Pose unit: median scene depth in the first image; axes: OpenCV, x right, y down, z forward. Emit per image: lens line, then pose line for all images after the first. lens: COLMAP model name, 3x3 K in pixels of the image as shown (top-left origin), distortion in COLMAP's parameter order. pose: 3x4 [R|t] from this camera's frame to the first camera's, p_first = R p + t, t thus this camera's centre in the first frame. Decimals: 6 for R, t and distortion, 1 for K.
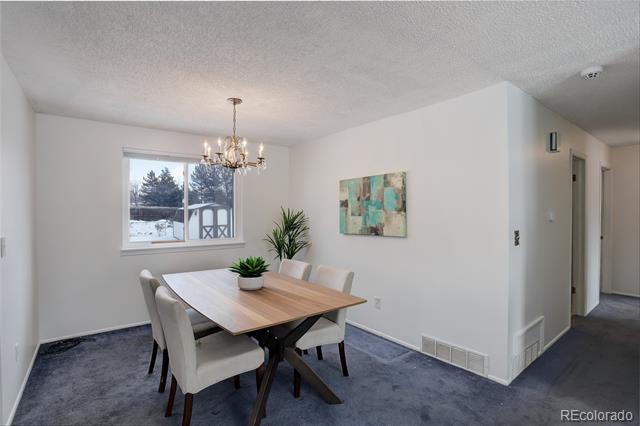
lens RADIAL K [[315.0, 0, 314.6], [0, 315.0, 215.8], [0, 0, 1]] dist [-0.033289, 0.005894]
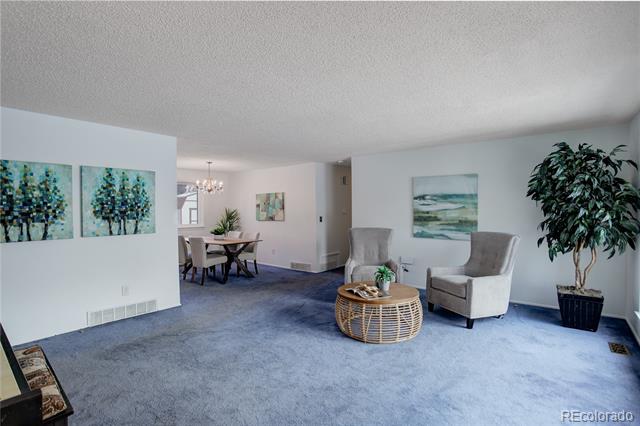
lens RADIAL K [[315.0, 0, 316.5], [0, 315.0, 212.3], [0, 0, 1]] dist [-0.033289, 0.005894]
pose [[0.971604, -0.006408, 0.236525, -0.023129], [0.007181, 0.999971, -0.002406, 0.012900], [-0.236503, 0.004036, 0.971622, -1.208070]]
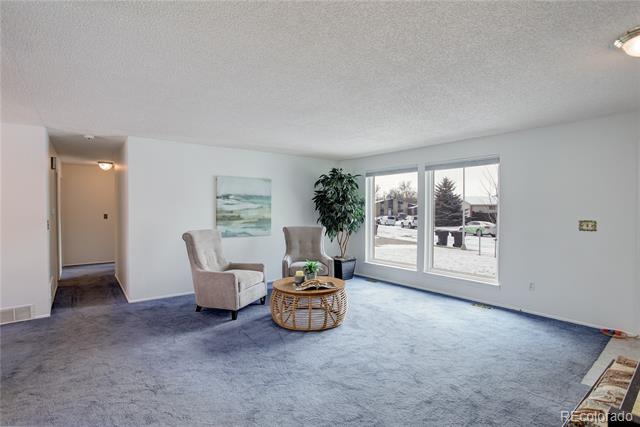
lens RADIAL K [[315.0, 0, 330.1], [0, 315.0, 217.9], [0, 0, 1]] dist [-0.033289, 0.005894]
pose [[-0.027604, -0.027586, 0.999238, -0.697713], [0.012257, 0.999535, 0.027933, 0.006570], [-0.999544, 0.013019, -0.027253, -0.297409]]
